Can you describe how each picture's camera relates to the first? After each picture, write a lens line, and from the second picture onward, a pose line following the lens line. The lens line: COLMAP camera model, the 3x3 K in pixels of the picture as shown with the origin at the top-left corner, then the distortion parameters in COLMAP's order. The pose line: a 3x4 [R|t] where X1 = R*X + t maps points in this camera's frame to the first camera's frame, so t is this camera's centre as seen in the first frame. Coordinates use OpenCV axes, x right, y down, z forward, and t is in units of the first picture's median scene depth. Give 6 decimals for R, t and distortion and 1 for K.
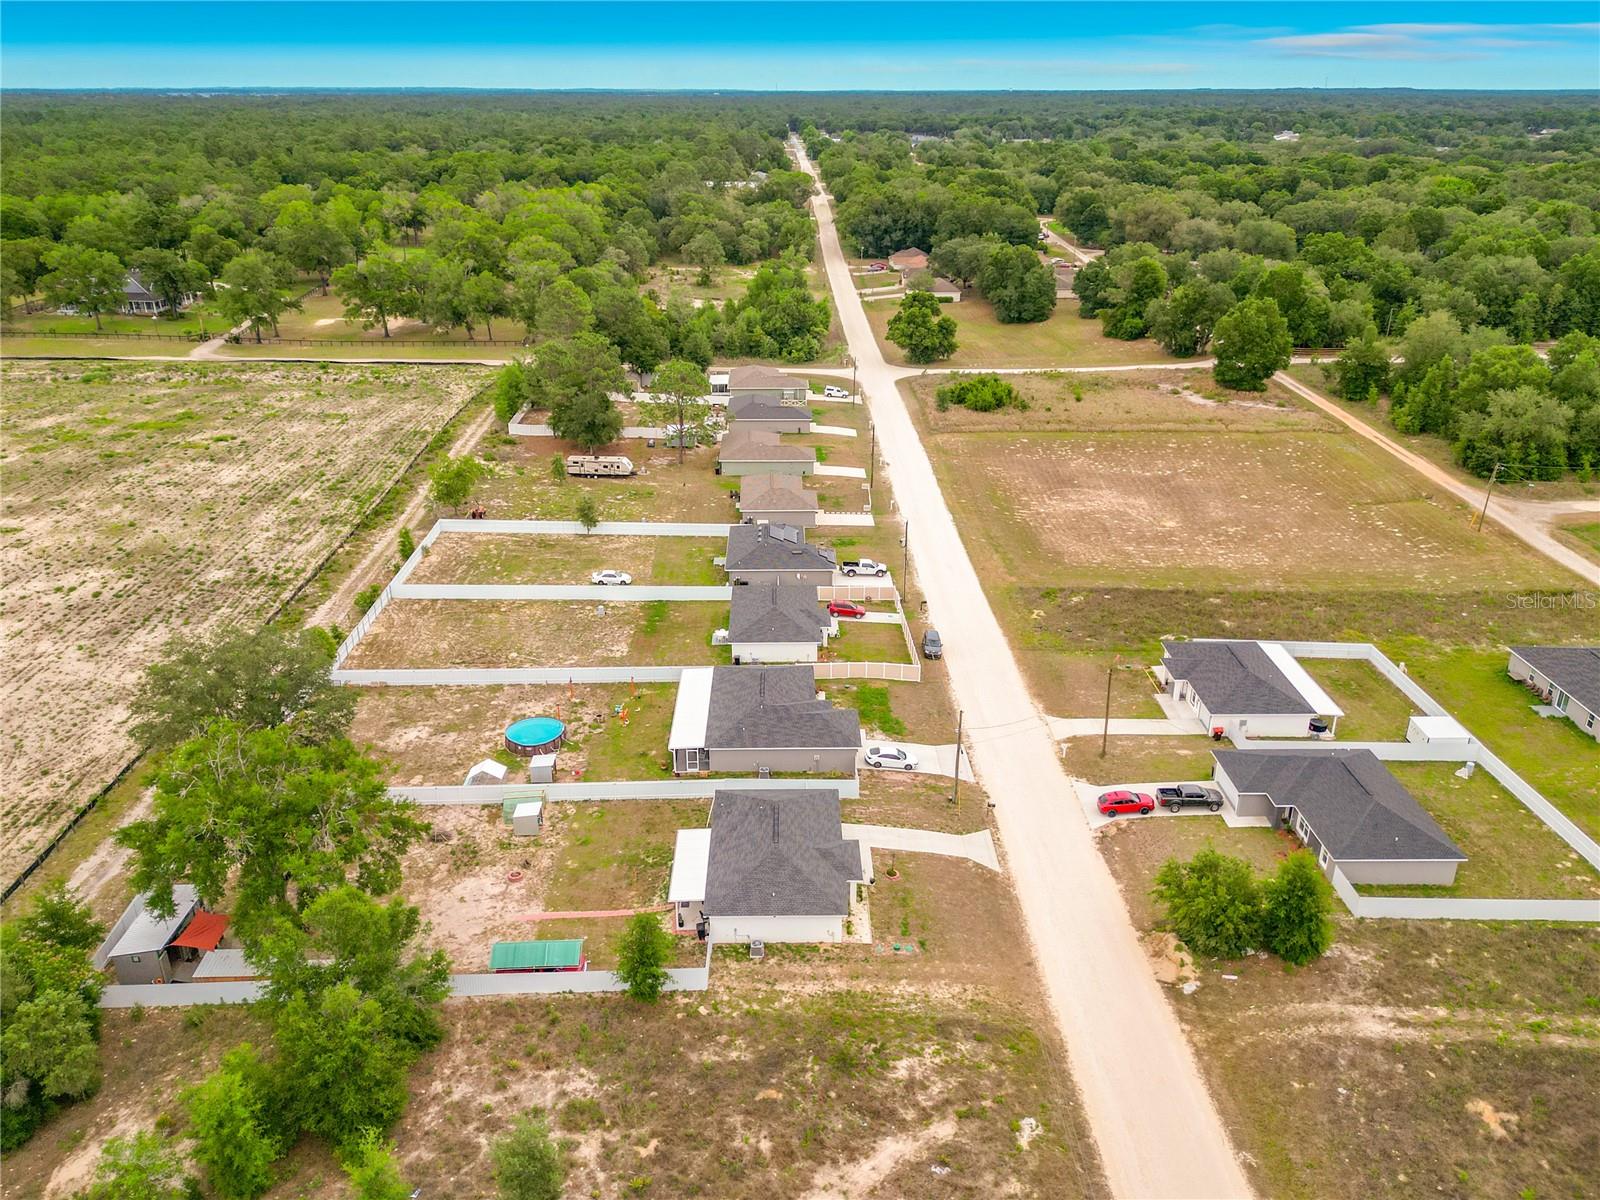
lens RADIAL K [[1185.2, 0, 803.3], [0, 1185.2, 602.0], [0, 0, 1]] dist [0.051237, -0.087061]
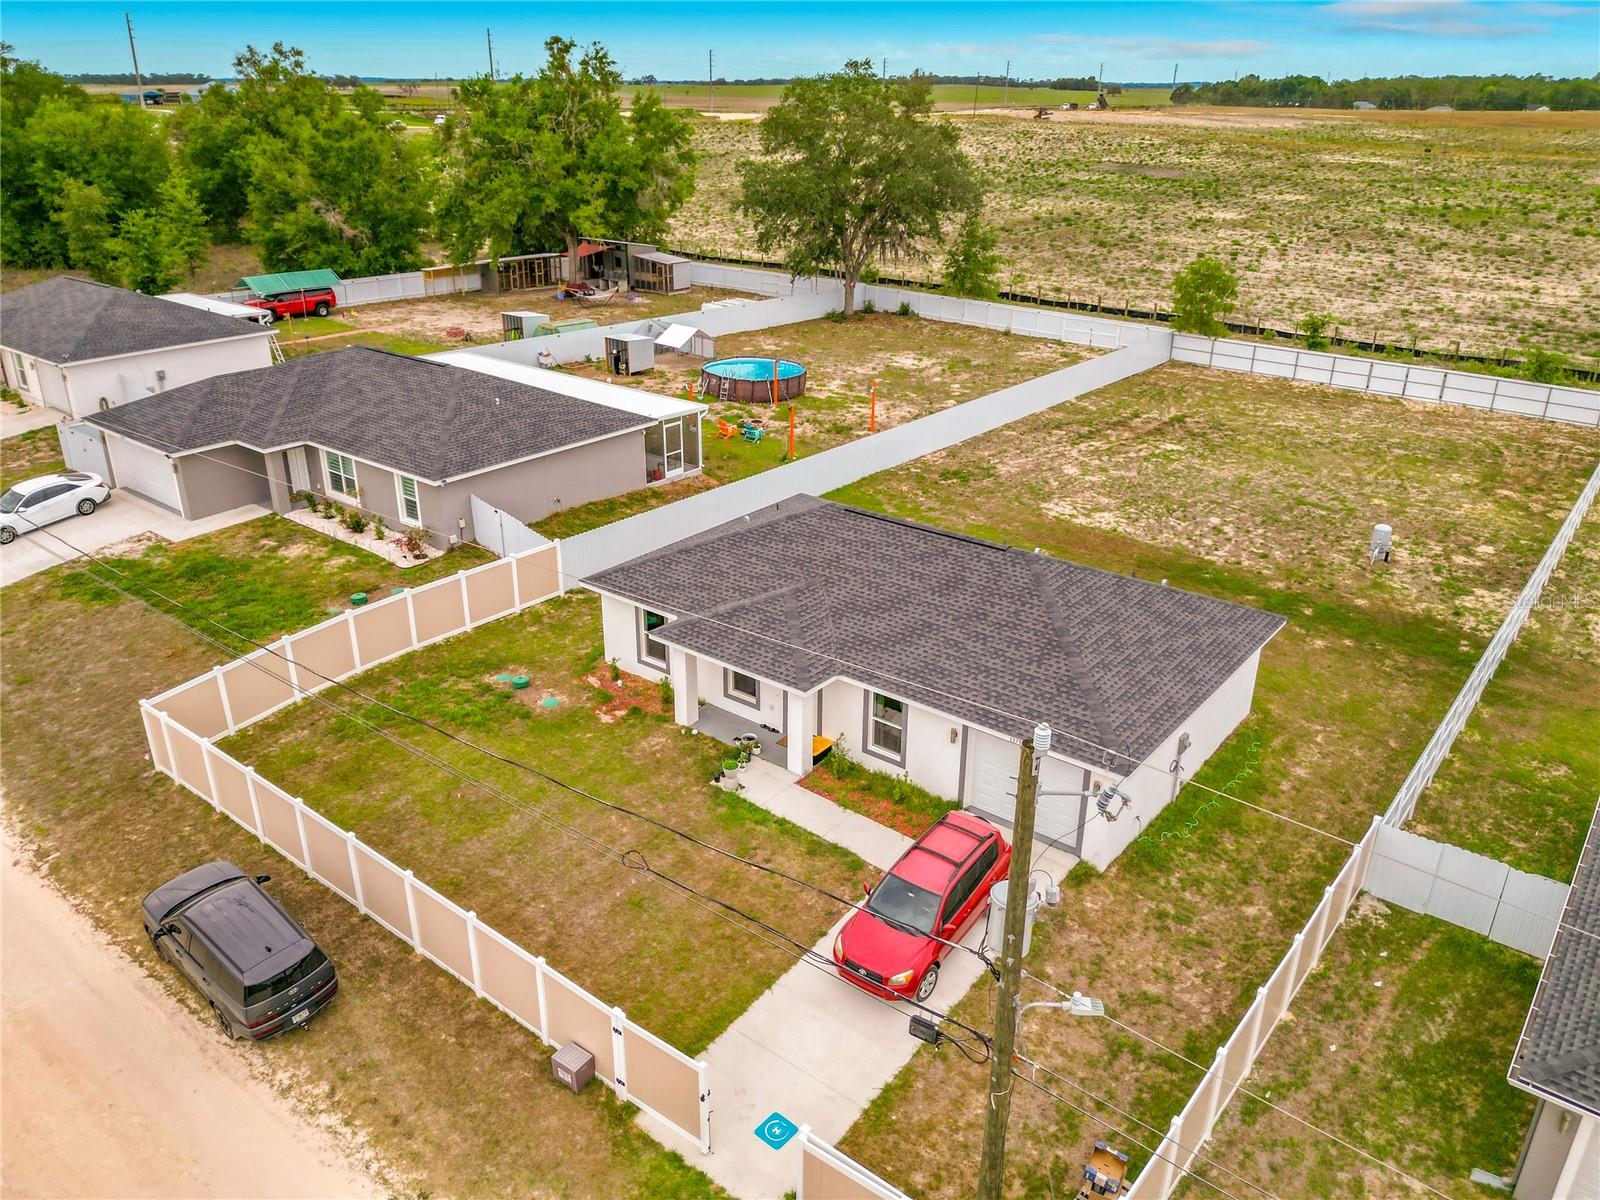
lens RADIAL K [[1181.6, 0, 800.0], [0, 1181.6, 600.0], [0, 0, 1]] dist [0.036985, -0.084304]
pose [[-0.637859, 0.302121, -0.708420, 0.134062], [-0.309902, 0.741399, 0.595221, -0.104830], [0.705051, 0.599208, -0.379281, 0.903218]]
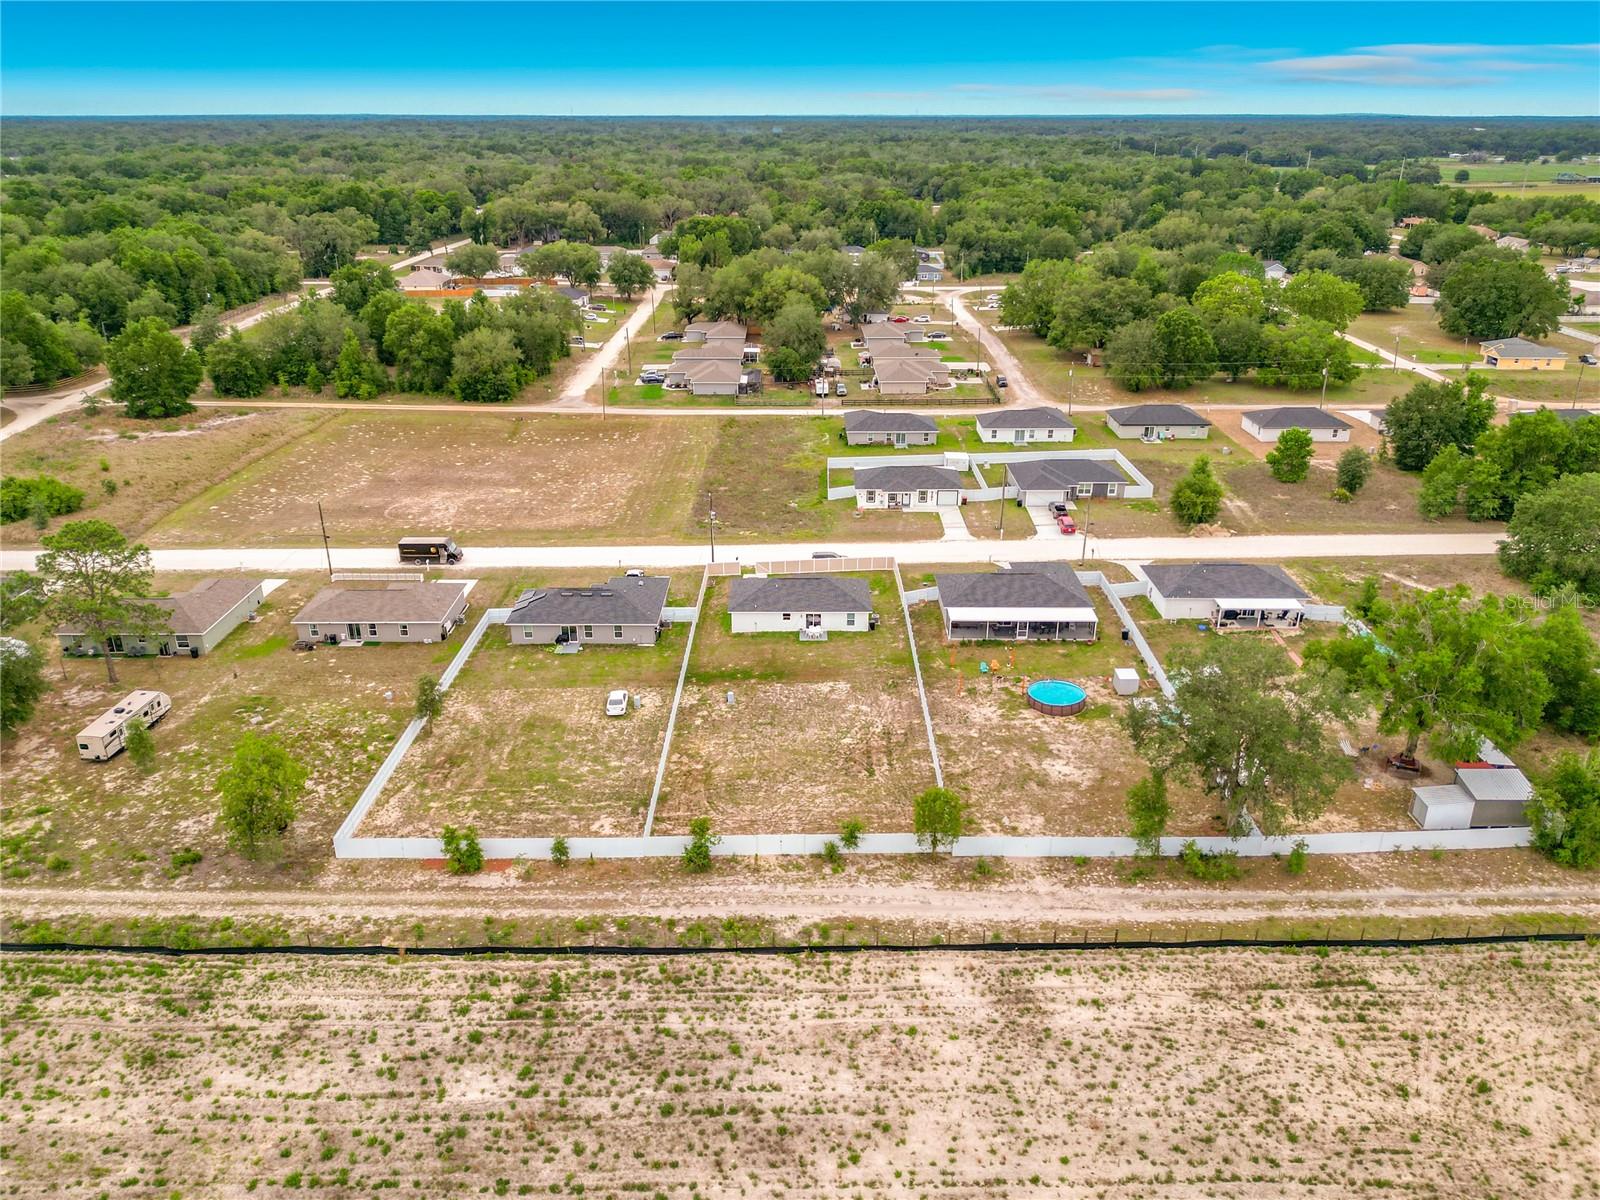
lens RADIAL K [[1166.5, 0, 797.4], [0, 1166.5, 604.1], [0, 0, 1]] dist [0.064271, -0.085325]
pose [[0.020996, -0.387545, 0.921612, -0.798688], [0.391762, 0.851286, 0.349047, -0.280925], [-0.919827, 0.353724, 0.169699, 0.702939]]
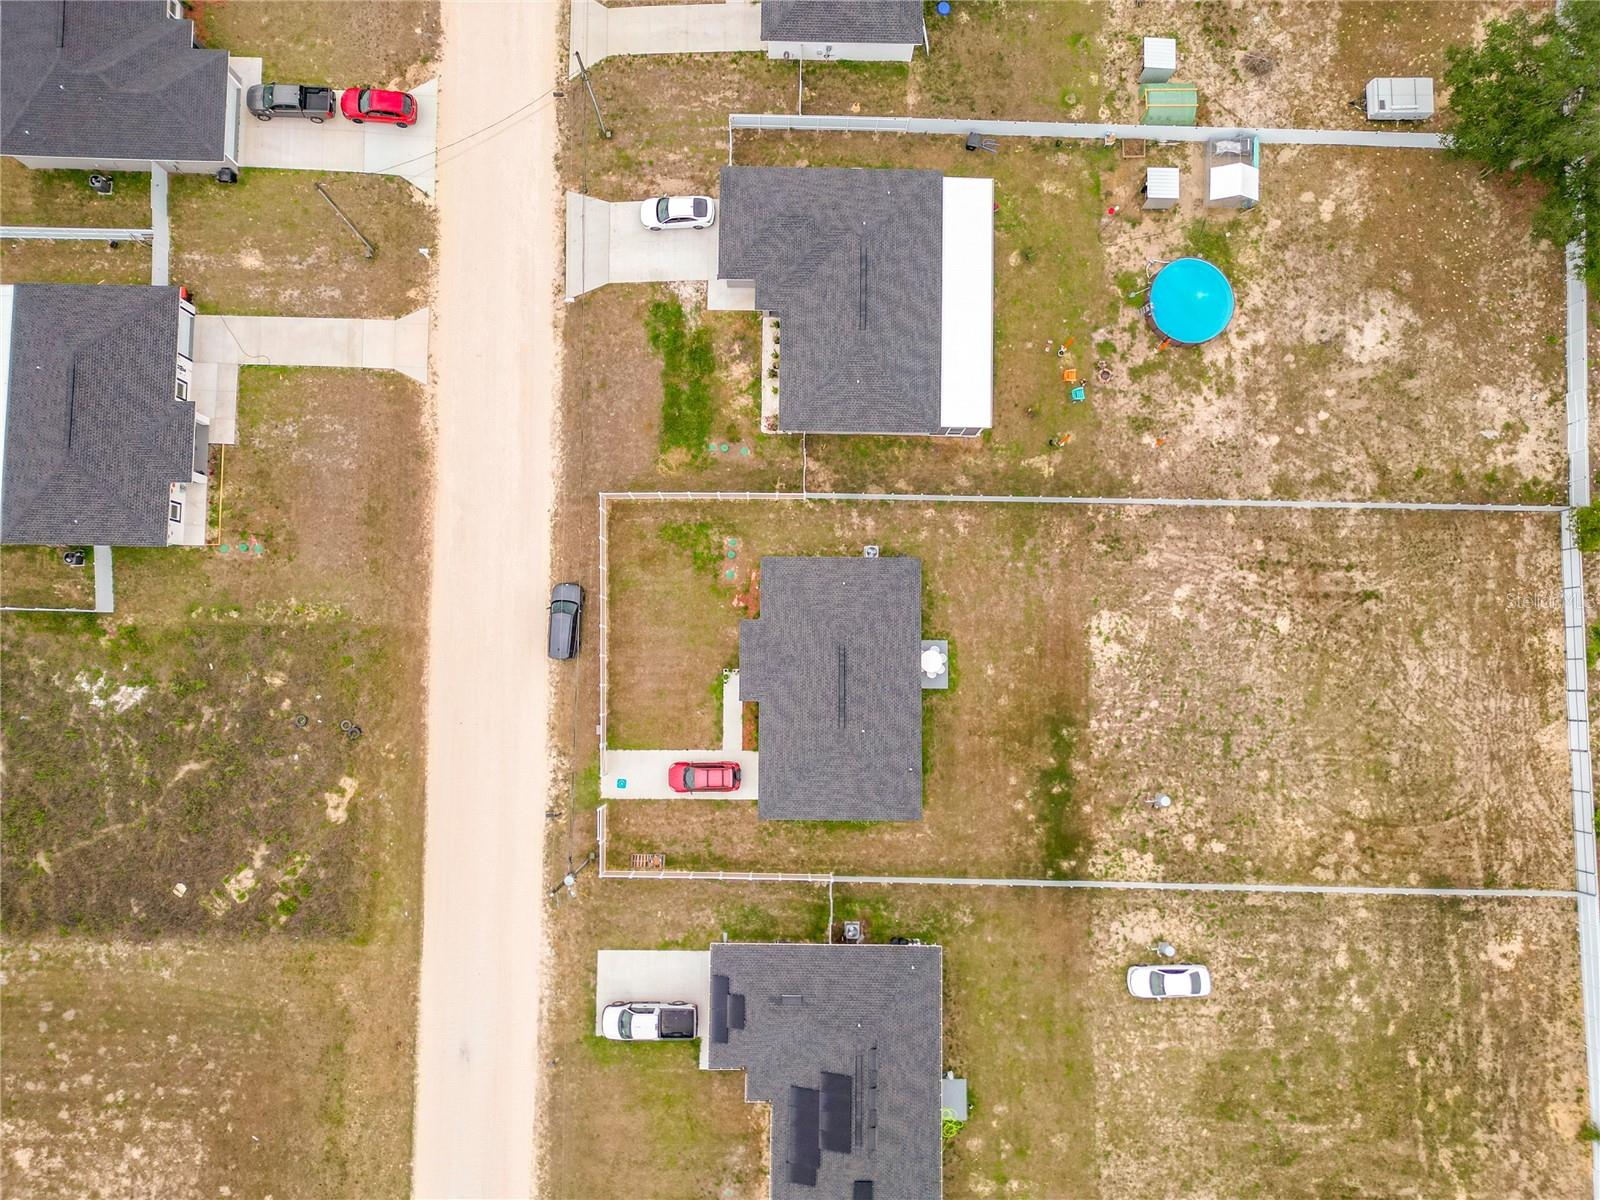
lens RADIAL K [[1133.9, 0, 796.9], [0, 1133.9, 604.6], [0, 0, 1]] dist [0.068709, -0.069958]
pose [[-0.999384, -0.032155, -0.014041, 0.003460], [-0.002946, -0.321886, 0.946774, -0.398050], [-0.034963, 0.946232, 0.321593, 0.670848]]
